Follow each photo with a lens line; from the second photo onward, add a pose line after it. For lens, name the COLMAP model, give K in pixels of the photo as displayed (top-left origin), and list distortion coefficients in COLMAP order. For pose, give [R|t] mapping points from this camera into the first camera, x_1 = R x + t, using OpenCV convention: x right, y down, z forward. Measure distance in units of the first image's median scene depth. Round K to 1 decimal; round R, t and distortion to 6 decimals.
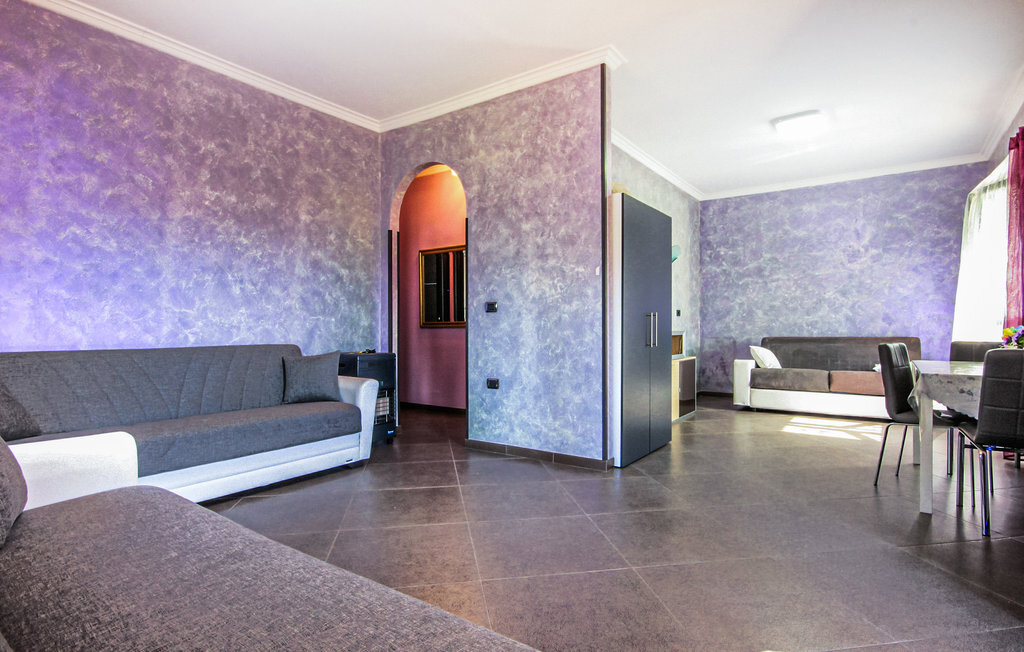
lens RADIAL K [[534.8, 0, 515.6], [0, 534.8, 332.8], [0, 0, 1]] dist [0.003525, 0.001039]
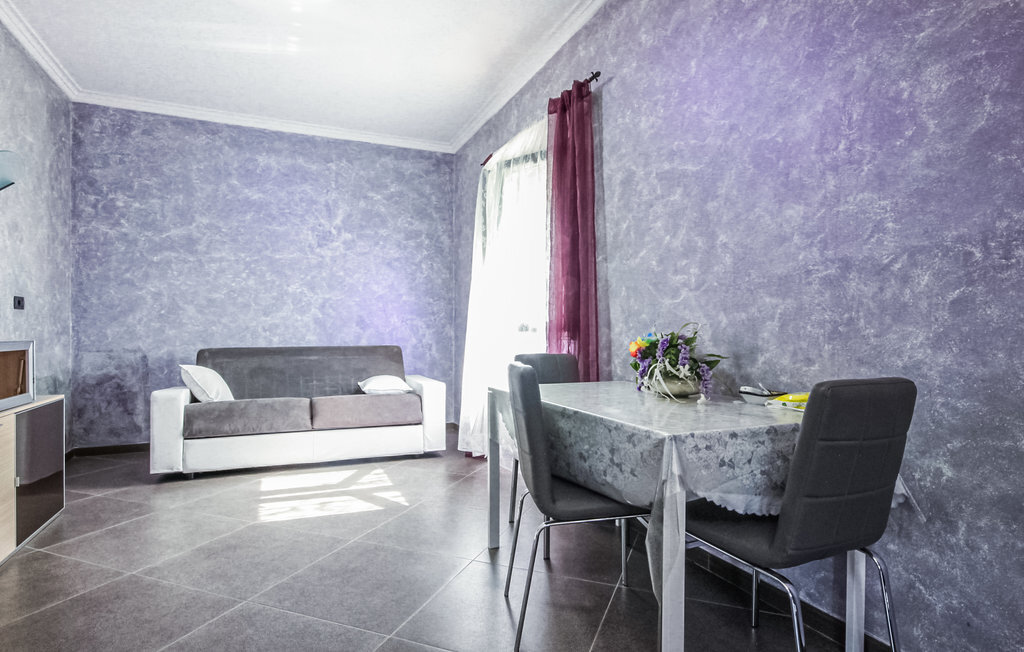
lens RADIAL K [[534.8, 0, 515.6], [0, 534.8, 332.8], [0, 0, 1]] dist [0.003525, 0.001039]
pose [[0.516869, 0.001691, 0.856063, 0.115543], [0.005761, 0.999969, -0.005454, -0.004603], [-0.856045, 0.007750, 0.516843, 0.347859]]
